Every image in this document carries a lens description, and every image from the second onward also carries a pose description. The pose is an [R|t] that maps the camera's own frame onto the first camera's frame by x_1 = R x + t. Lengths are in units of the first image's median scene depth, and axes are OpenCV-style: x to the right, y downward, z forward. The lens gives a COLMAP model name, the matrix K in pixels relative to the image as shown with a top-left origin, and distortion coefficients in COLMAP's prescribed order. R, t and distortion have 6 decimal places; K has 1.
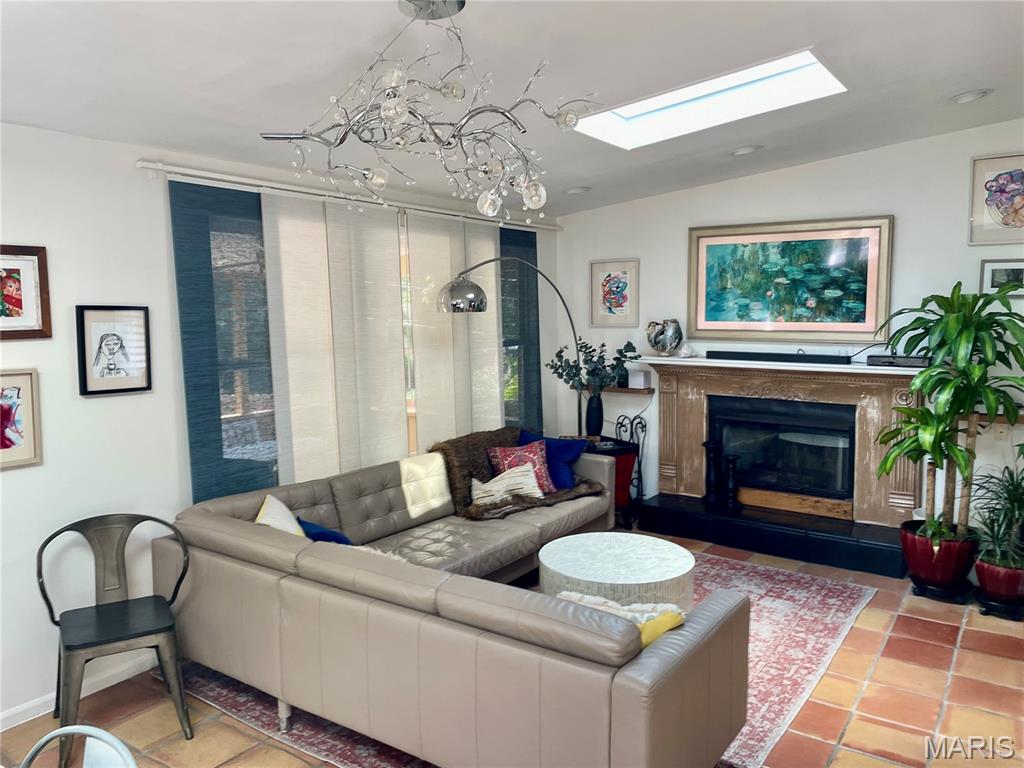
lens RADIAL K [[749.7, 0, 512.0], [0, 749.7, 384.0], [0, 0, 1]] dist [0.007509, 0.002574]
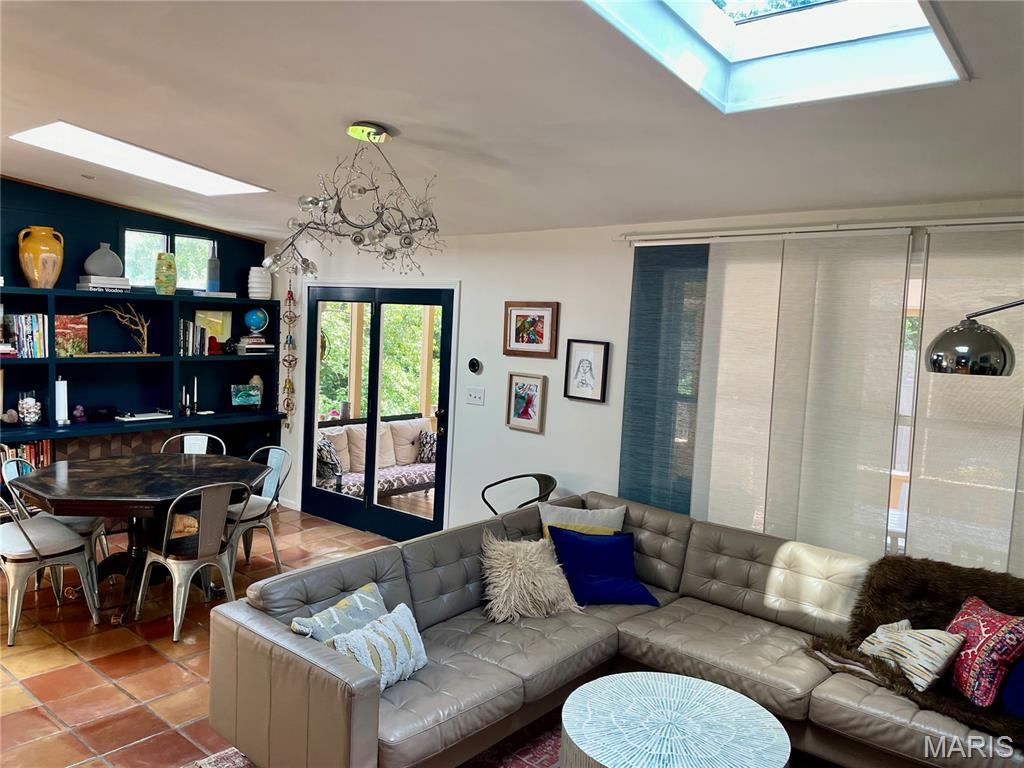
lens RADIAL K [[768.3, 0, 512.0], [0, 768.3, 384.0], [0, 0, 1]] dist [-0.001949, -0.002886]
pose [[-0.121317, 0.073141, -0.989915, 0.882798], [-0.148528, 0.984716, 0.090959, -0.123458], [0.981438, 0.158065, -0.108600, 0.951574]]
